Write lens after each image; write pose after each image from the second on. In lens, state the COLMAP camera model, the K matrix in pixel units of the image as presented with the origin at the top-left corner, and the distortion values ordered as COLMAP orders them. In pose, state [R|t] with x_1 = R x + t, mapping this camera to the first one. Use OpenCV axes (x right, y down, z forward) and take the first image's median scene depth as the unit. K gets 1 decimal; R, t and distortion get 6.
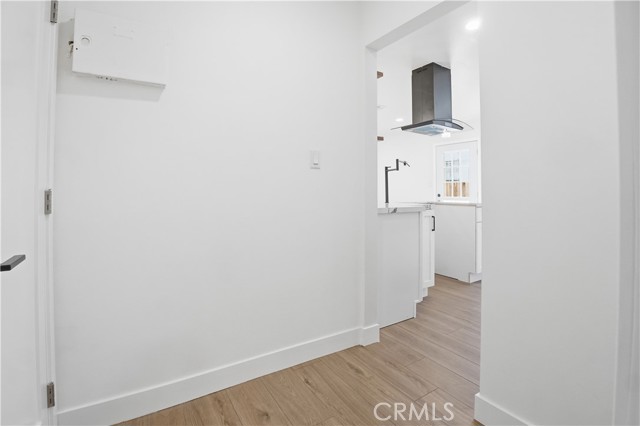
lens RADIAL K [[301.6, 0, 319.1], [0, 301.6, 190.3], [0, 0, 1]] dist [-0.068805, 0.009270]
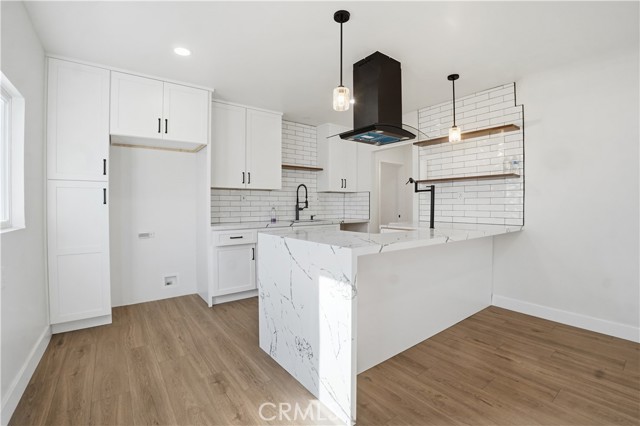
lens RADIAL K [[283.4, 0, 319.6], [0, 283.4, 209.6], [0, 0, 1]] dist [-0.041419, 0.000451]
pose [[-0.997262, 0.002415, -0.073908, 0.597545], [0.001915, 0.999975, 0.006842, -0.017229], [0.073923, 0.006682, -0.997242, 1.764631]]
